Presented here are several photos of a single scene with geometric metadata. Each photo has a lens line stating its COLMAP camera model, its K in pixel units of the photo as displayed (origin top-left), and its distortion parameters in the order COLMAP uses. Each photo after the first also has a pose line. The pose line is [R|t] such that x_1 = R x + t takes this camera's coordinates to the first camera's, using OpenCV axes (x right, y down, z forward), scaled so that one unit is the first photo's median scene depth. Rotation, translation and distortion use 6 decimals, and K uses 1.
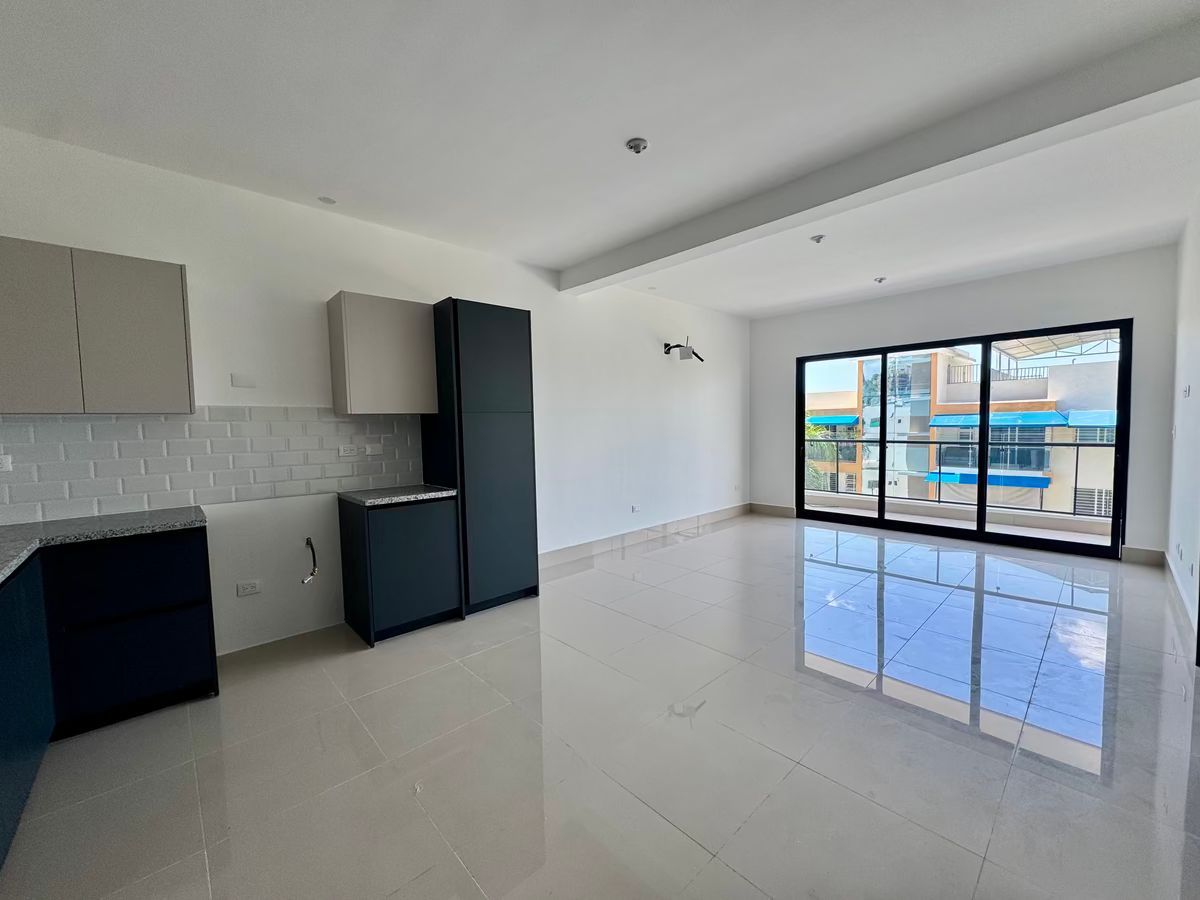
lens RADIAL K [[478.6, 0, 590.6], [0, 478.6, 449.3], [0, 0, 1]] dist [0.000259, -0.000306]
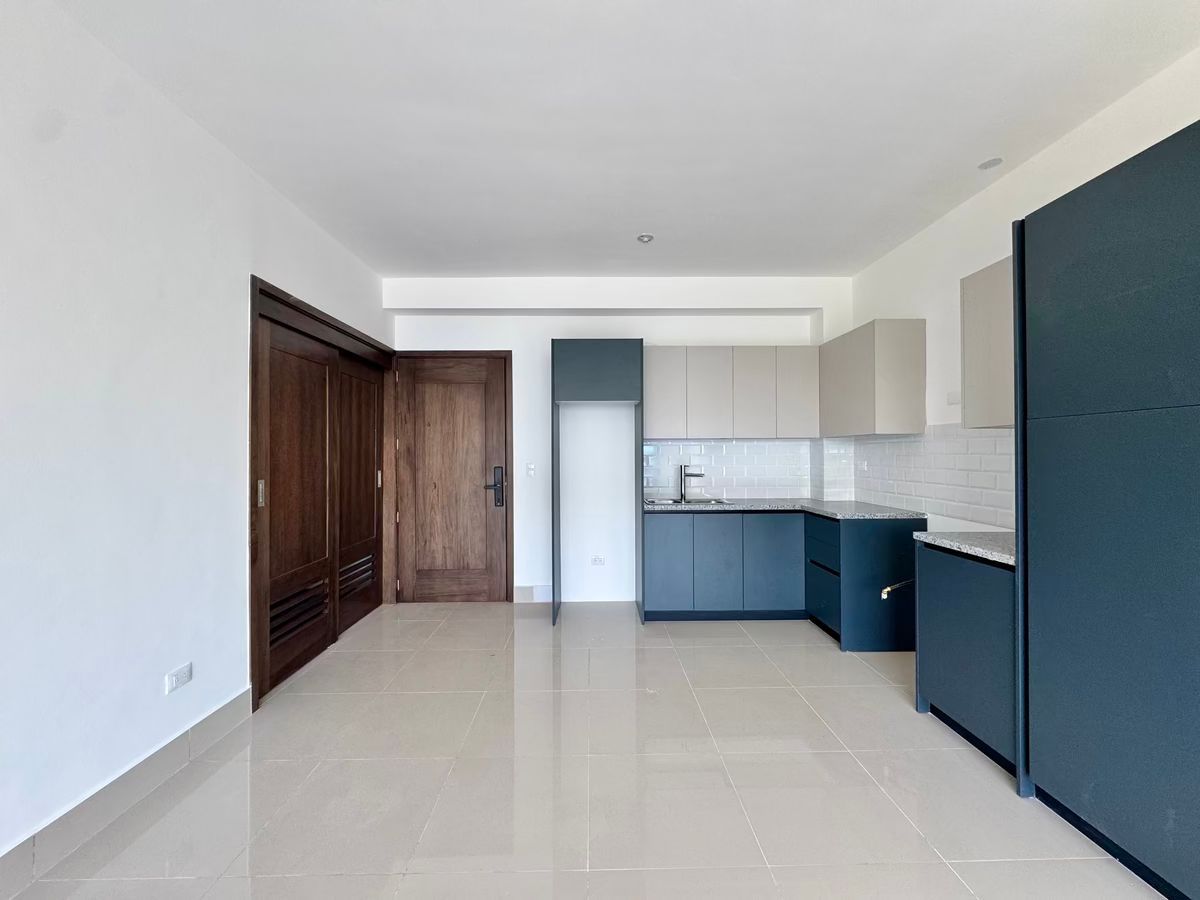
lens RADIAL K [[478.6, 0, 600.3], [0, 478.6, 448.4], [0, 0, 1]] dist [0.000259, -0.000306]
pose [[-0.650091, 0.015904, -0.759690, 0.500833], [-0.021753, 0.998982, 0.039529, -0.058414], [0.759545, 0.042223, -0.649083, 1.044100]]
